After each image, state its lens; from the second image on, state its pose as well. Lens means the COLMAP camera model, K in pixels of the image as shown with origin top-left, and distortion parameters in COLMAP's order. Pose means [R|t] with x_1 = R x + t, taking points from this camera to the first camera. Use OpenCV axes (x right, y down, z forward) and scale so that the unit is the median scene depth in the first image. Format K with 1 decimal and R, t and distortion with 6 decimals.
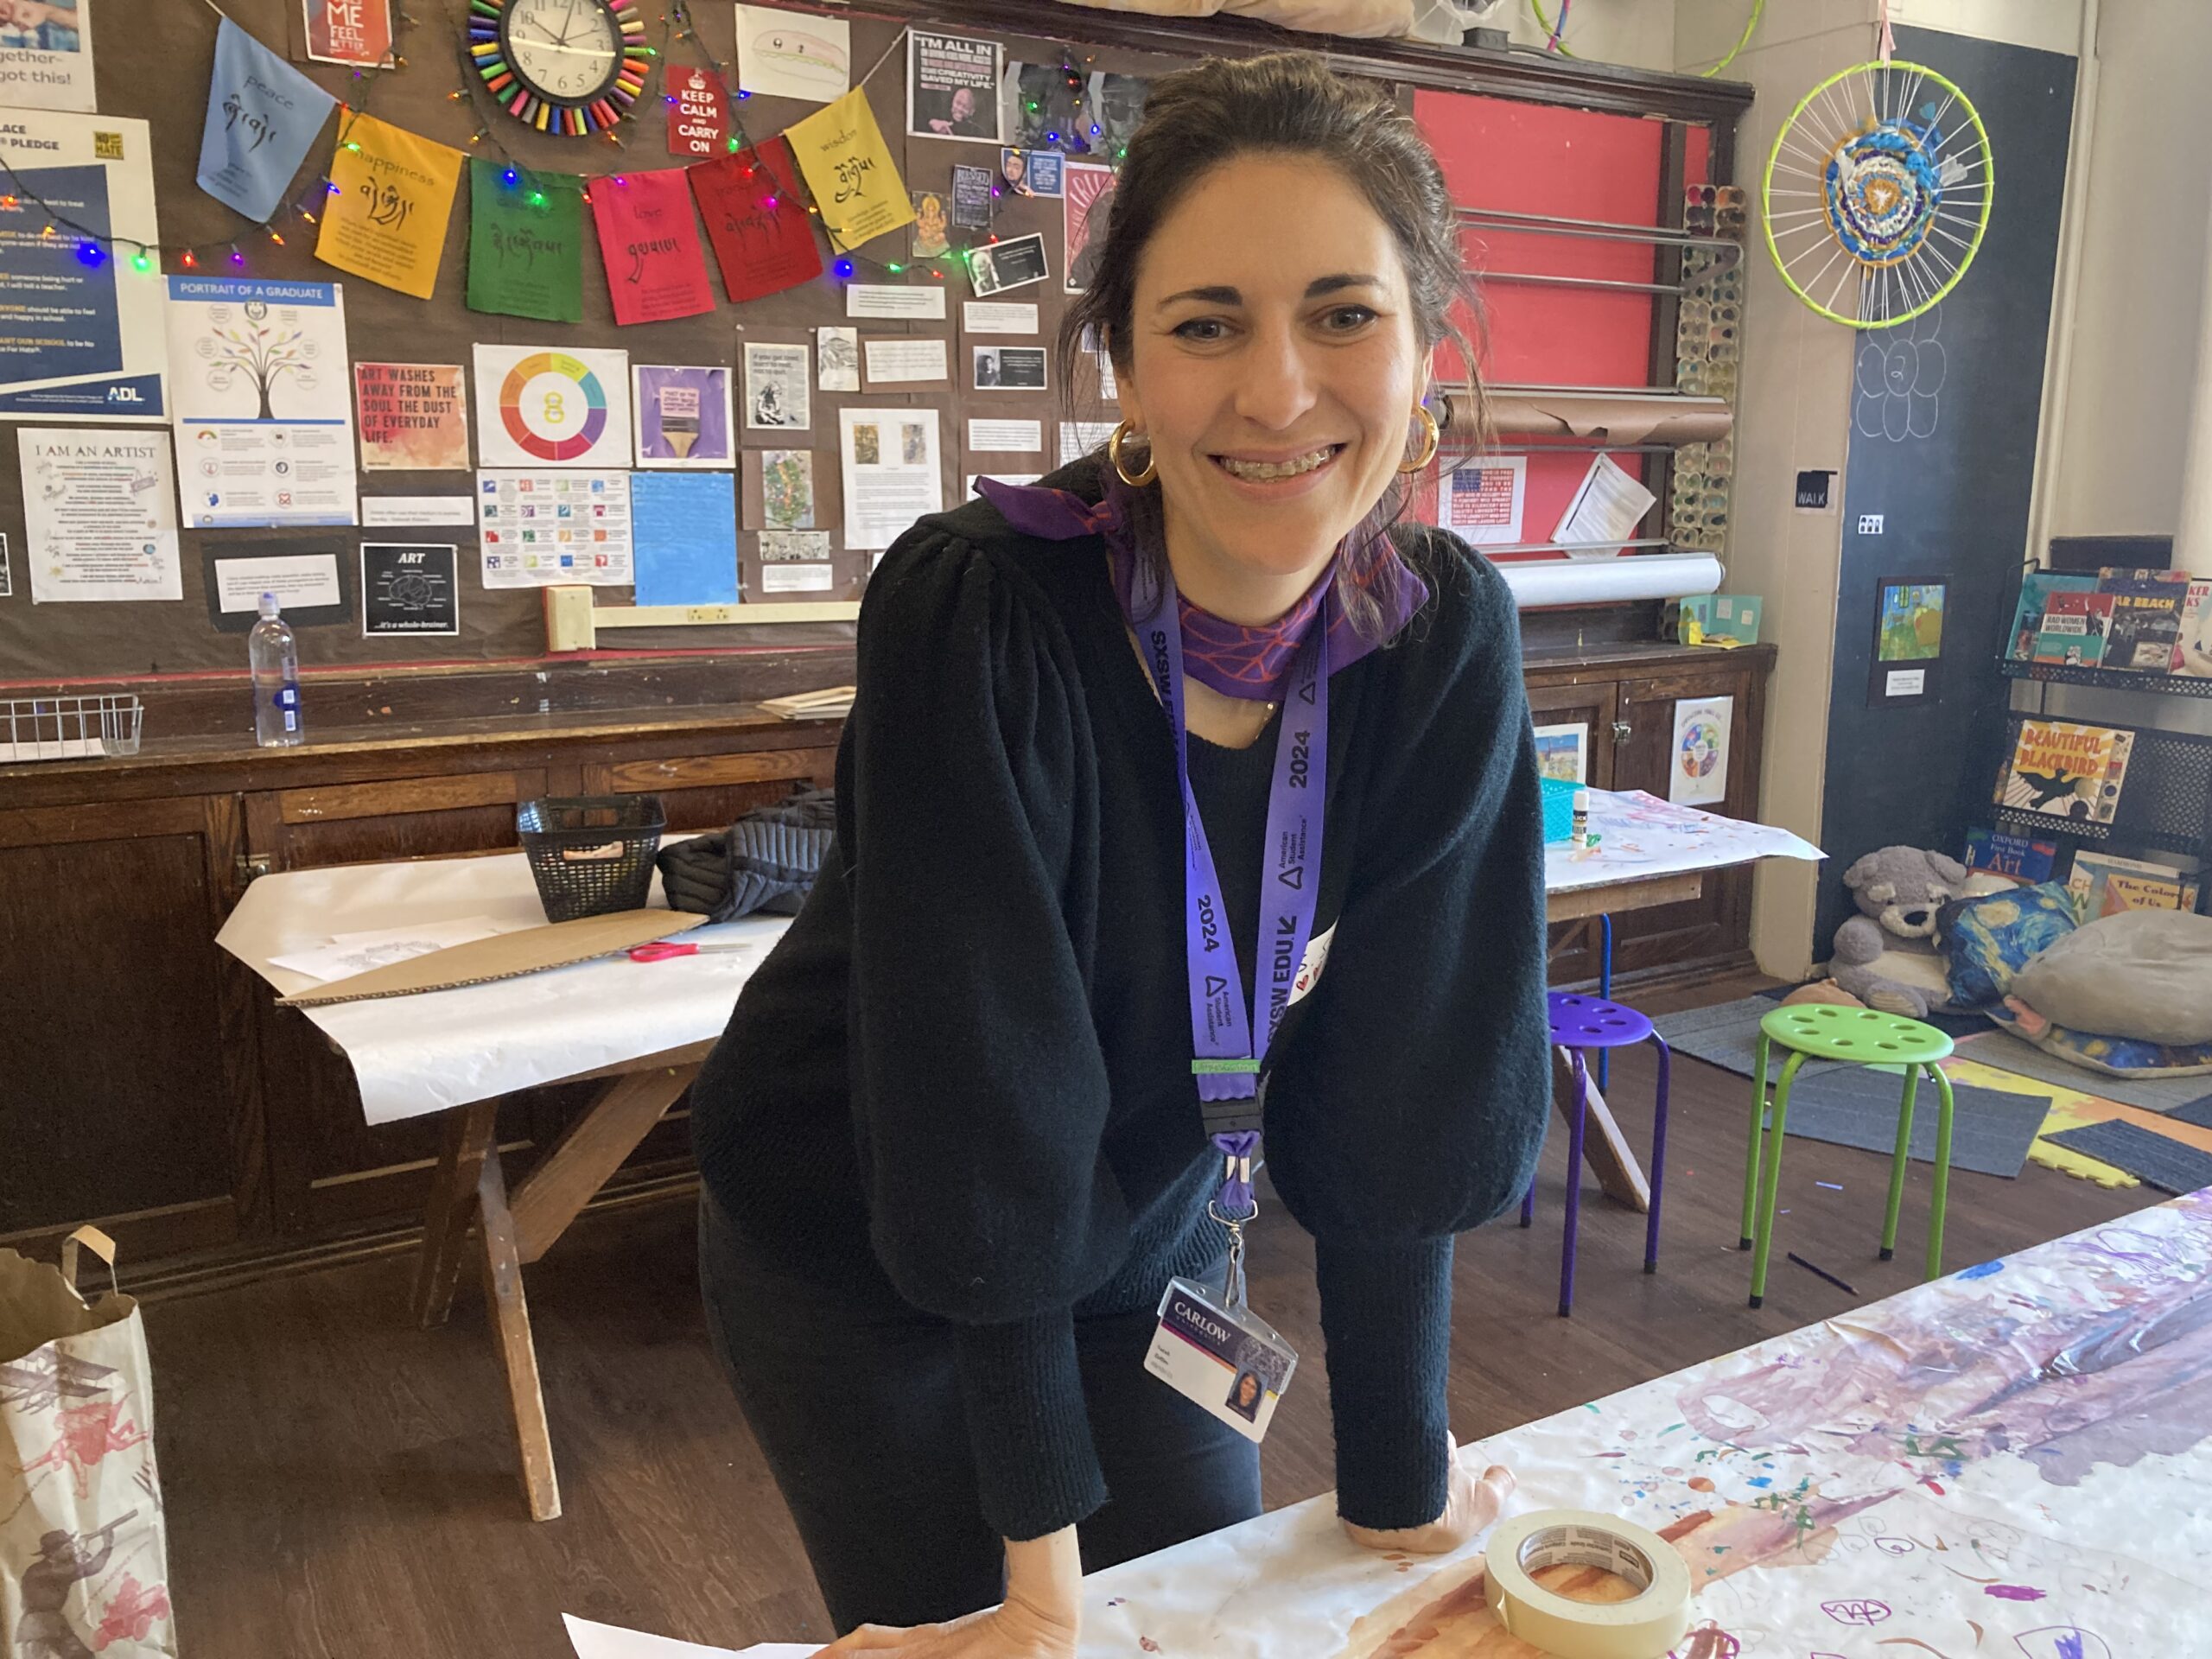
lens RADIAL K [[1833.3, 0, 1118.5], [0, 1833.3, 829.4], [0, 0, 1]] dist [0.008679, 0.012655]
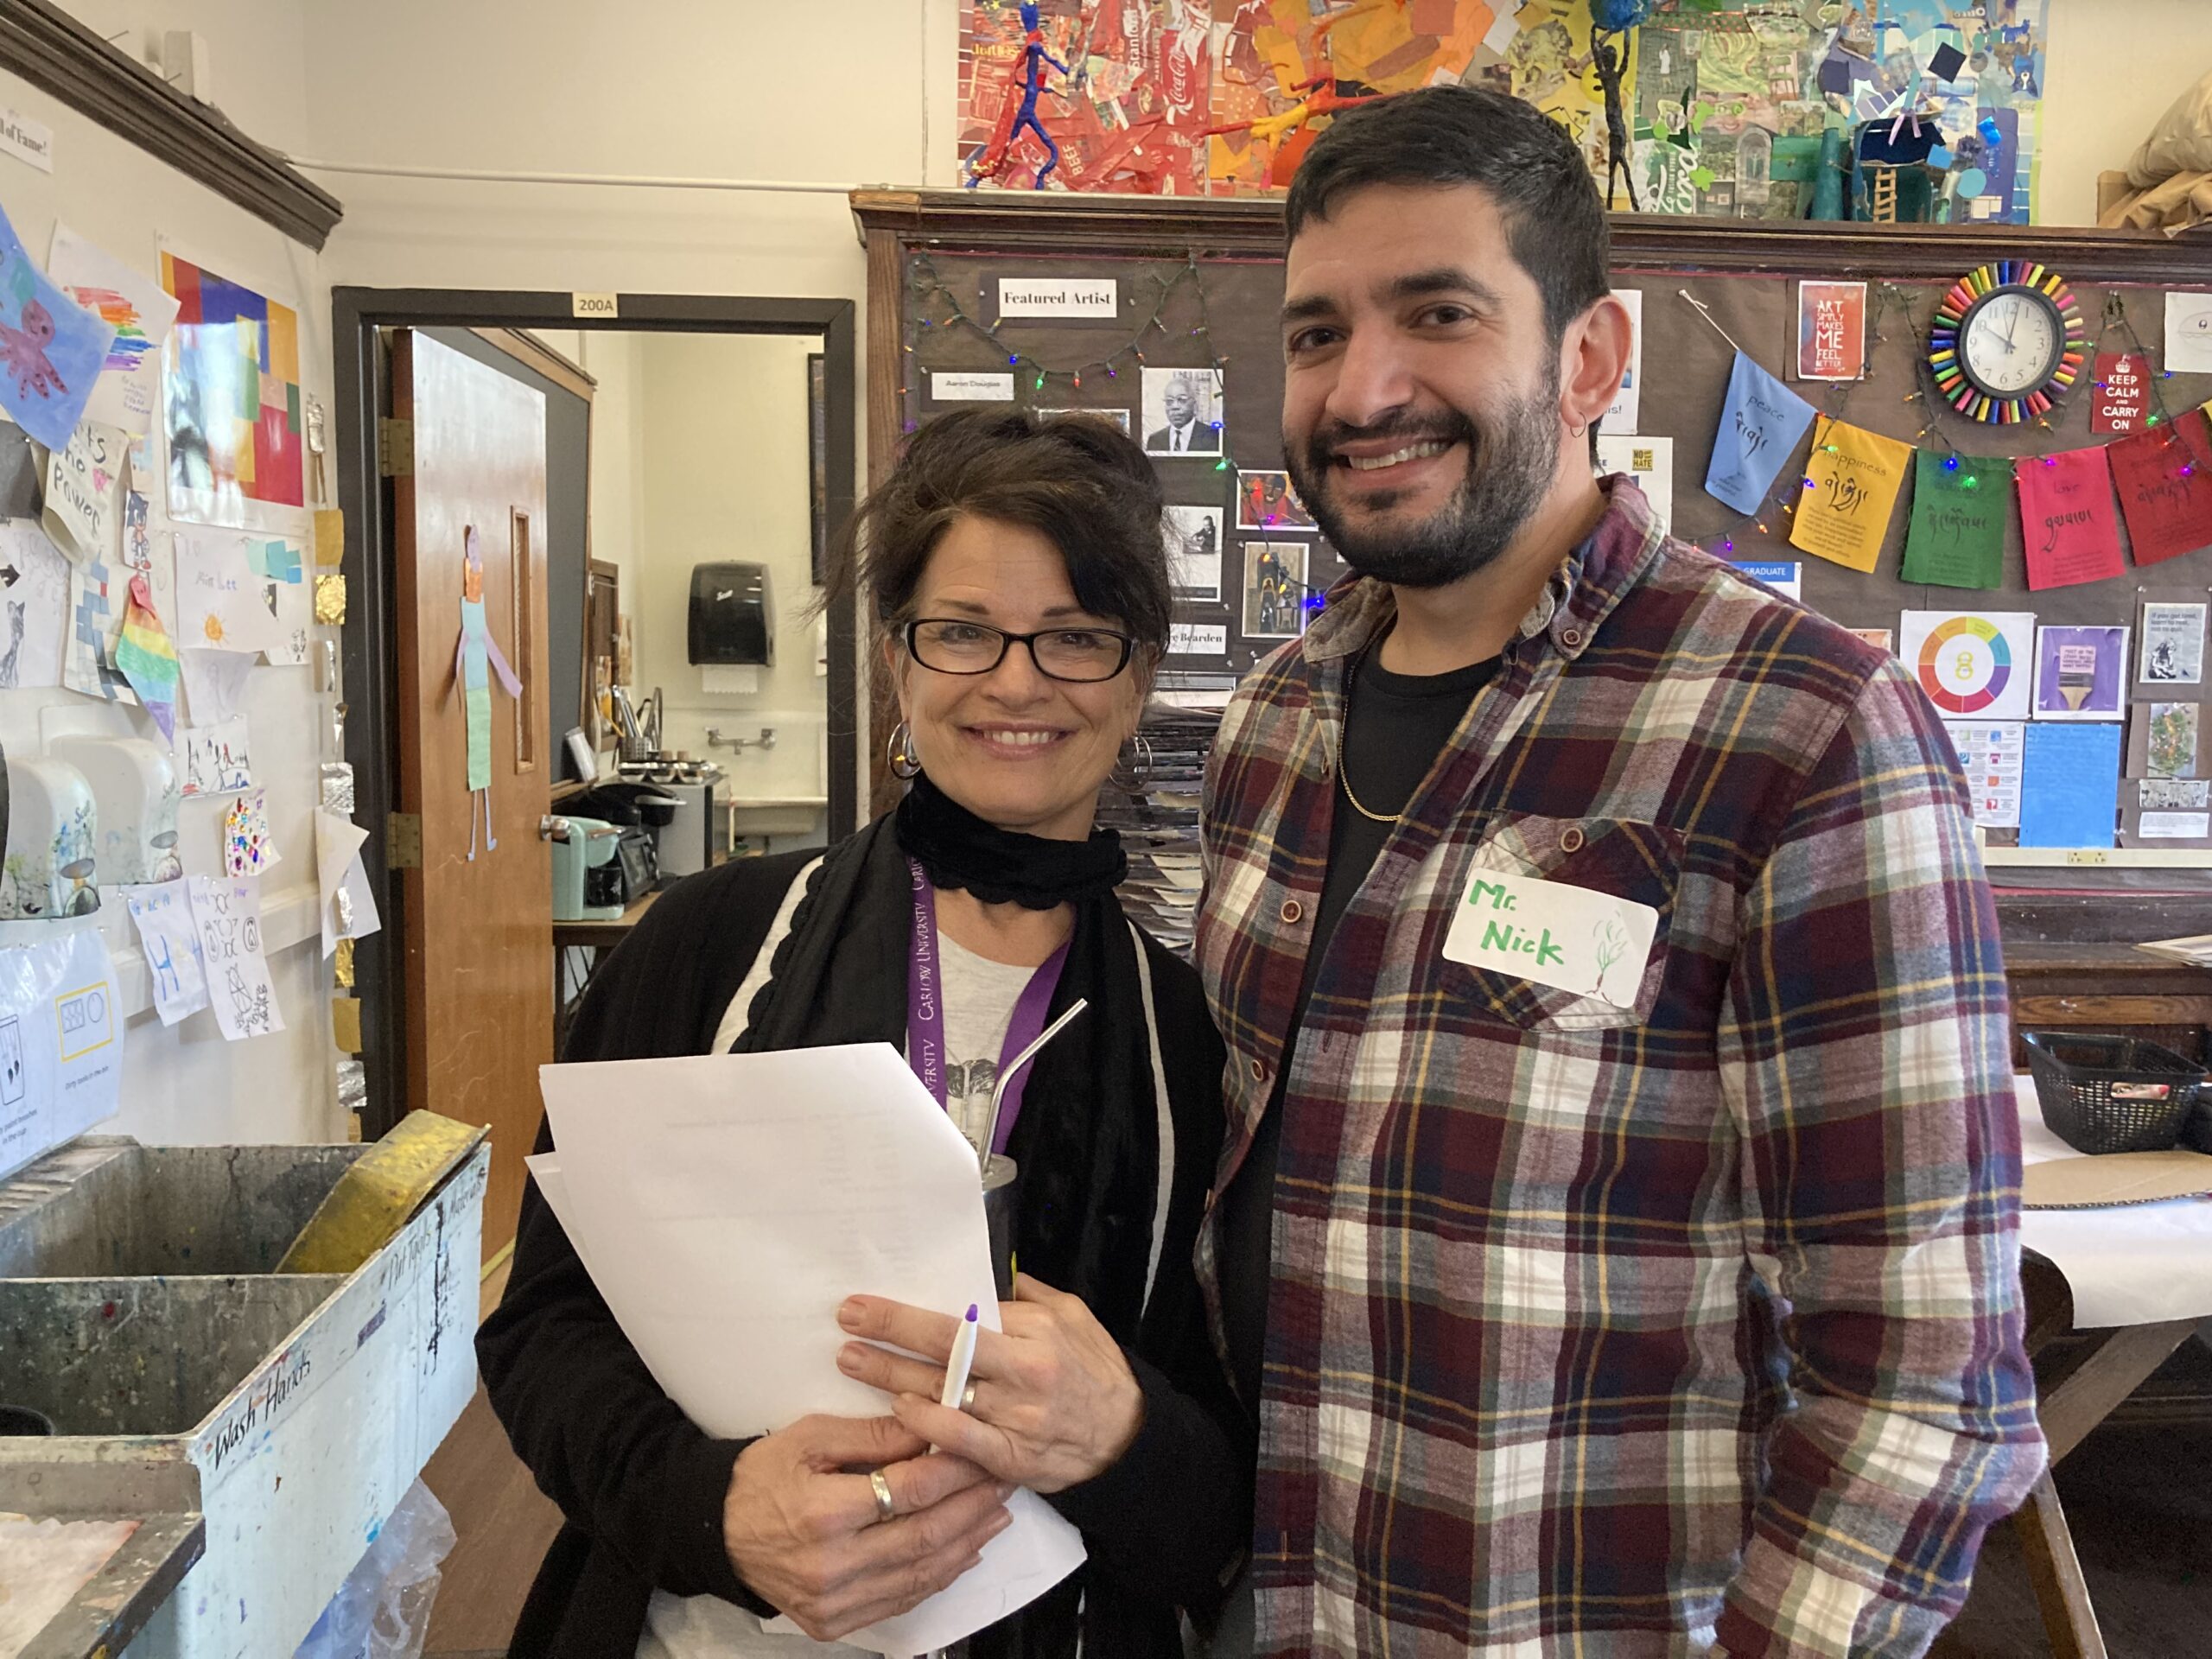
lens RADIAL K [[1833.3, 0, 1103.4], [0, 1833.3, 826.3], [0, 0, 1]] dist [0.008679, 0.012655]
pose [[0.900095, 0.049791, -0.432840, -0.286193], [-0.091392, 0.992924, -0.075831, -0.004074], [0.426002, 0.107813, 0.898276, -0.191395]]
